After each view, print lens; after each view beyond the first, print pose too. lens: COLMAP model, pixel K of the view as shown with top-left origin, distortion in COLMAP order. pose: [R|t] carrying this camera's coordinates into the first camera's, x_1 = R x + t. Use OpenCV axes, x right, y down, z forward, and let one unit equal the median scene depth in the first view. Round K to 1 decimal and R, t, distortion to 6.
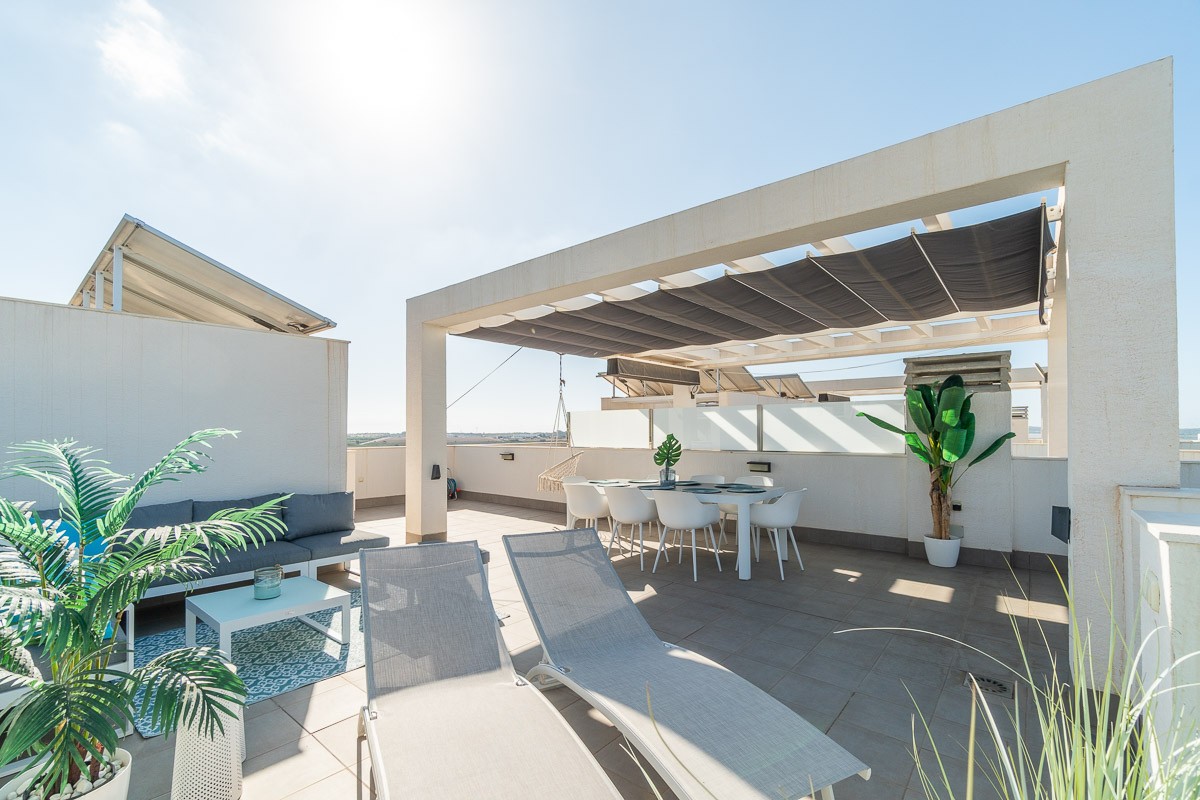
lens RADIAL K [[514.5, 0, 589.3], [0, 514.5, 413.6], [0, 0, 1]] dist [0.001764, -0.007339]
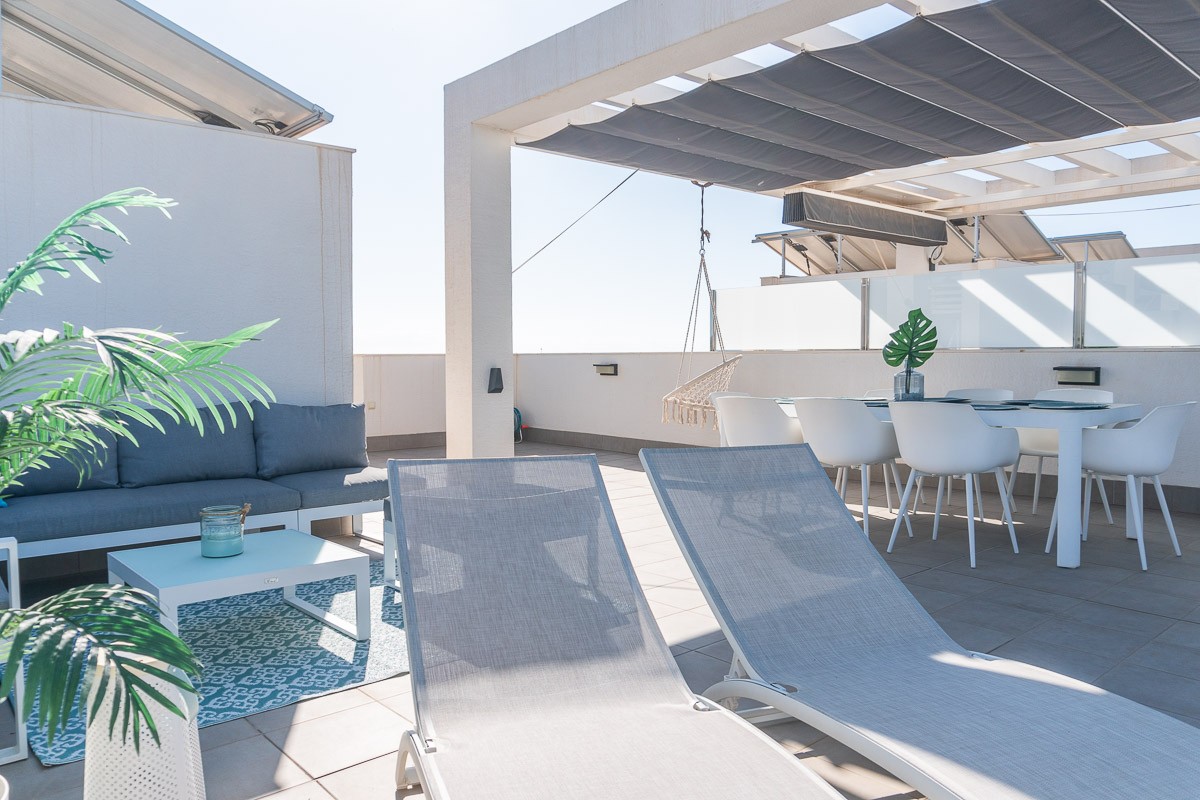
lens RADIAL K [[808.4, 0, 600.0], [0, 808.4, 400.0], [0, 0, 1]] dist [-0.018576, 0.001612]
pose [[0.991818, 0.008116, -0.127400, -0.070873], [-0.000192, 0.998071, 0.062086, 0.089867], [0.127658, -0.061553, 0.989906, 0.112716]]
